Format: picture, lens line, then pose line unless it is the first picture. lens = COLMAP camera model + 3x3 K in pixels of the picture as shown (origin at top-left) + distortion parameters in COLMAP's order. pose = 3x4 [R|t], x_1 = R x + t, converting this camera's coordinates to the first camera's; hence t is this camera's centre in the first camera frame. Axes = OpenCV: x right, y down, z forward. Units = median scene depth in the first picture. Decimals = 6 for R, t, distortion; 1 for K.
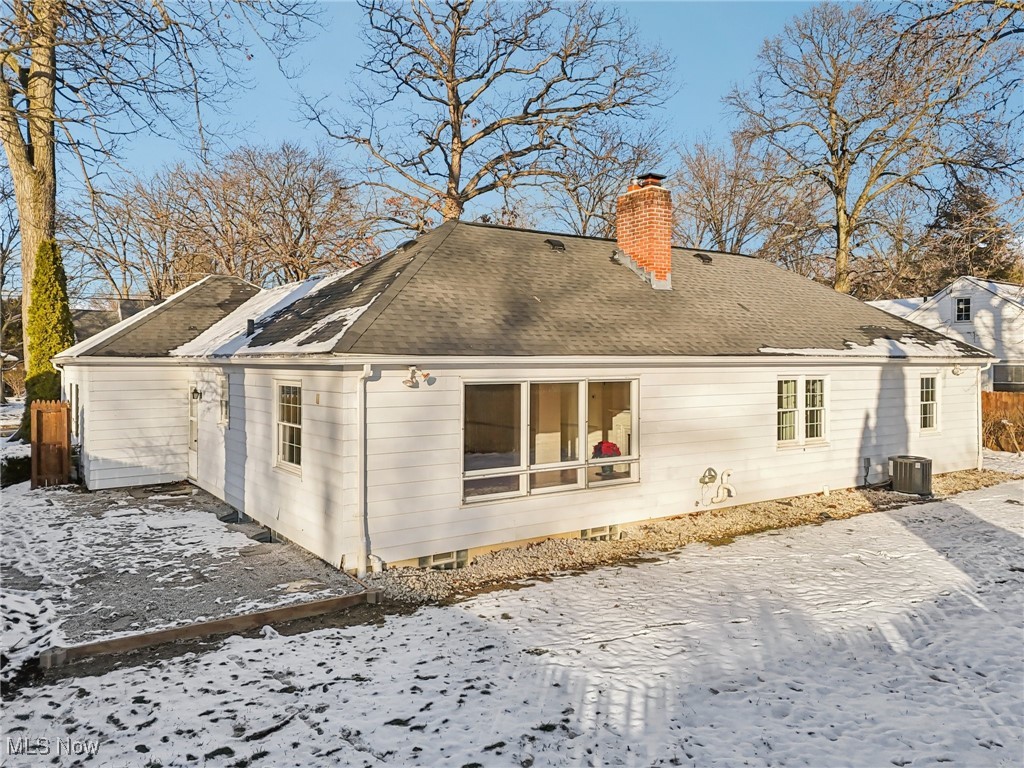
lens RADIAL K [[726.9, 0, 511.9], [0, 726.9, 386.1], [0, 0, 1]] dist [0.014233, 0.002277]
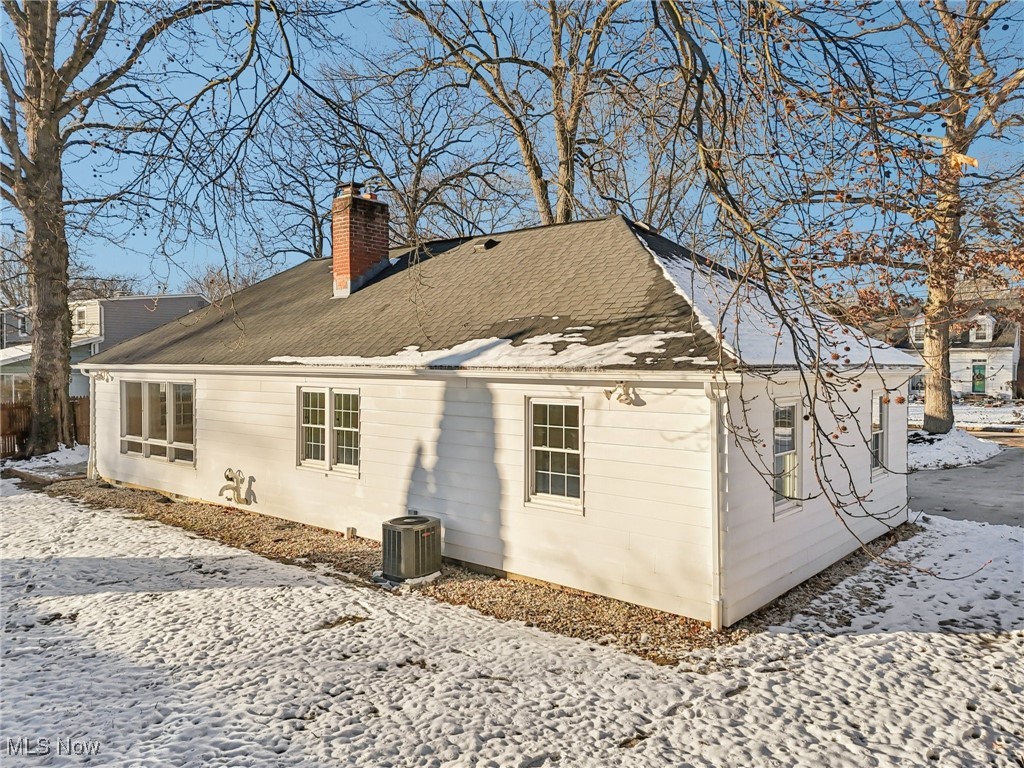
lens RADIAL K [[726.9, 0, 512.1], [0, 726.9, 378.6], [0, 0, 1]] dist [0.014233, 0.002277]
pose [[0.328119, -0.000389, -0.944636, 1.181741], [-0.061198, 0.997890, -0.021668, -0.018239], [0.942652, 0.064919, 0.327403, 0.849194]]
